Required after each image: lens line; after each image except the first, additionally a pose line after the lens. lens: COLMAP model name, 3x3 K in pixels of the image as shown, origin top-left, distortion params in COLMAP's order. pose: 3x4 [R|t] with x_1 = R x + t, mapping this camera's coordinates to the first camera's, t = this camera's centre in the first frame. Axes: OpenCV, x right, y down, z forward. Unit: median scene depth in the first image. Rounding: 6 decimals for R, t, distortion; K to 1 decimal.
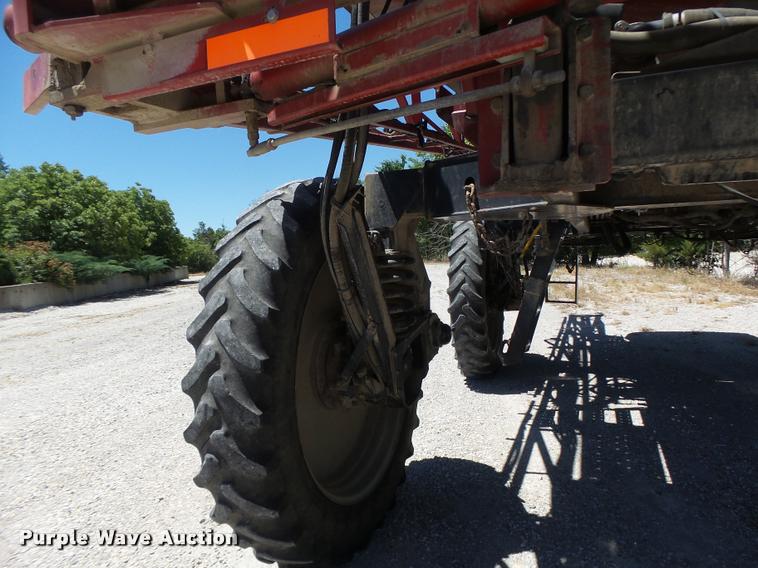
lens RADIAL K [[509.8, 0, 383.5], [0, 509.8, 283.5], [0, 0, 1]] dist [-0.008192, -0.004462]
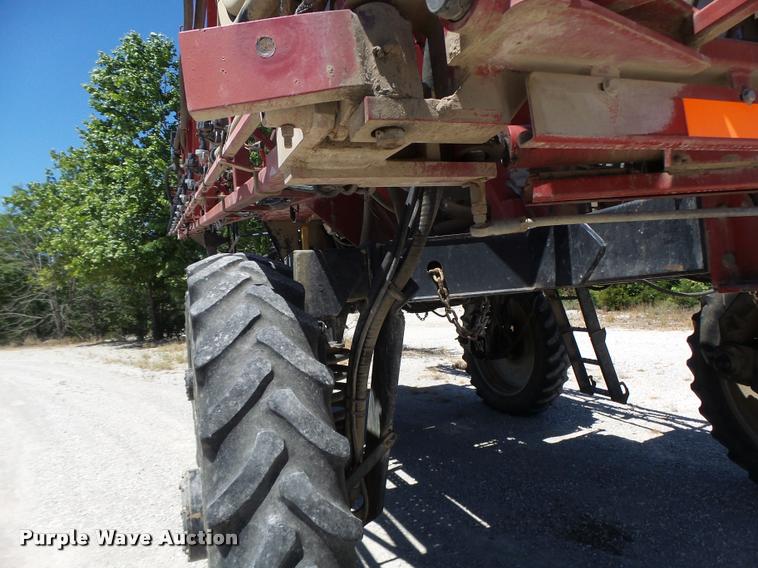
lens RADIAL K [[509.8, 0, 383.5], [0, 509.8, 283.5], [0, 0, 1]] dist [-0.008192, -0.004462]
pose [[0.739444, -0.000700, 0.673217, -0.246881], [0.096248, 0.989837, -0.104687, -0.032991], [-0.666302, 0.142206, 0.731997, 0.158337]]
